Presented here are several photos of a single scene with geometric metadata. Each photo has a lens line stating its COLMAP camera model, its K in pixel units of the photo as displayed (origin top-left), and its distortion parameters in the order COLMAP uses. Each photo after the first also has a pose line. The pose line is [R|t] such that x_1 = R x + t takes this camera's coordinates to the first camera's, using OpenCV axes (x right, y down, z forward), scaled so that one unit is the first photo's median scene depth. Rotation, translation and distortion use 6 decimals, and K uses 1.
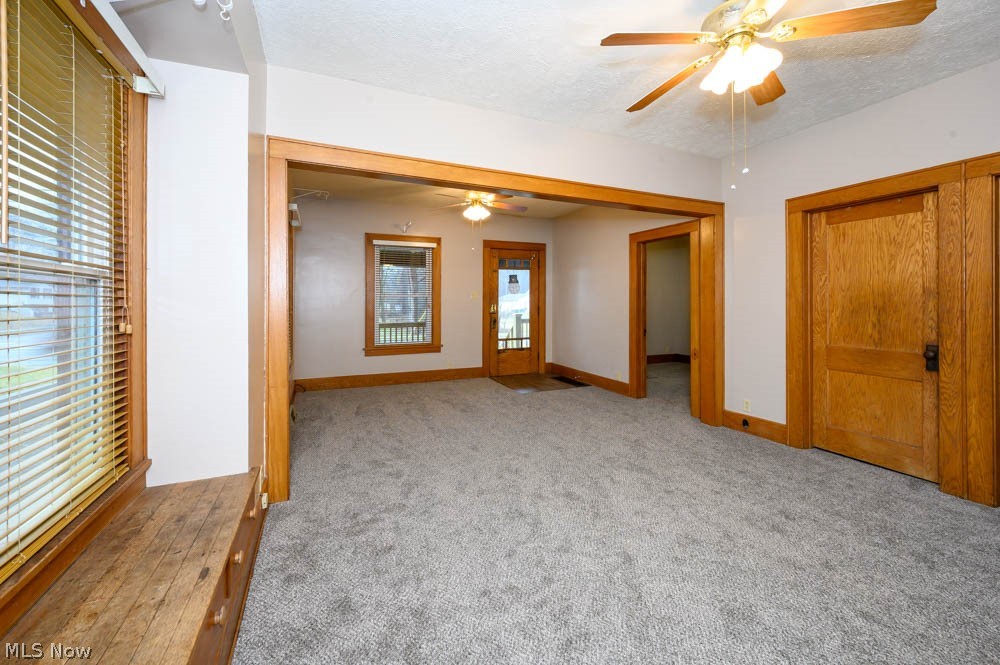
lens RADIAL K [[410.2, 0, 468.0], [0, 410.2, 300.6], [0, 0, 1]] dist [-0.002610, 0.002706]
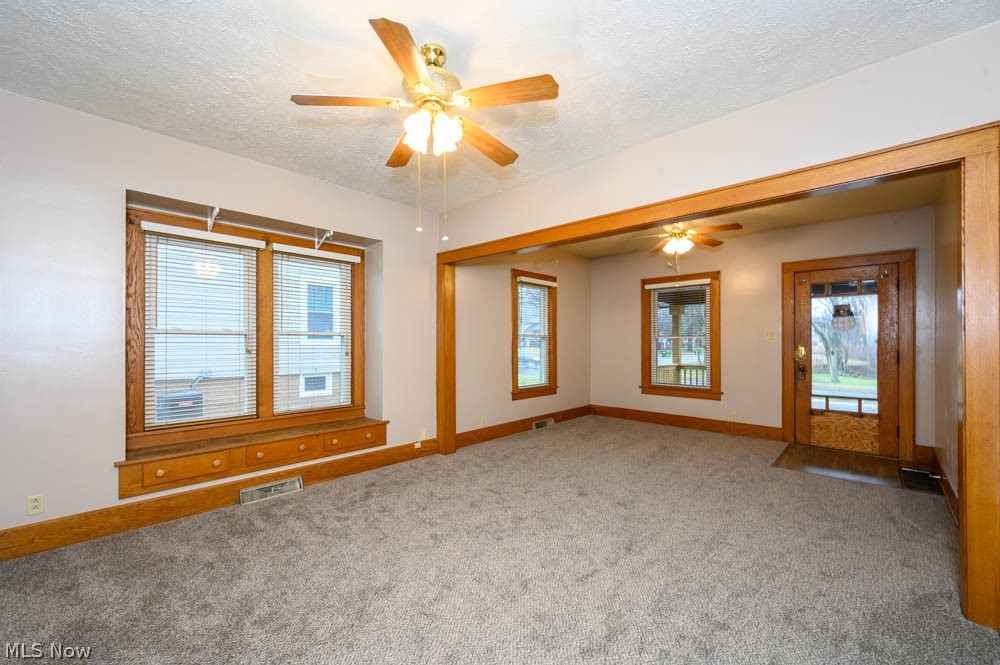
lens RADIAL K [[410.2, 0, 514.6], [0, 410.2, 338.9], [0, 0, 1]] dist [-0.002610, 0.002706]
pose [[0.403981, -0.004892, -0.914754, 0.528318], [0.004147, 0.999985, -0.003516, -0.004597], [0.914758, -0.002373, 0.403995, 0.225165]]
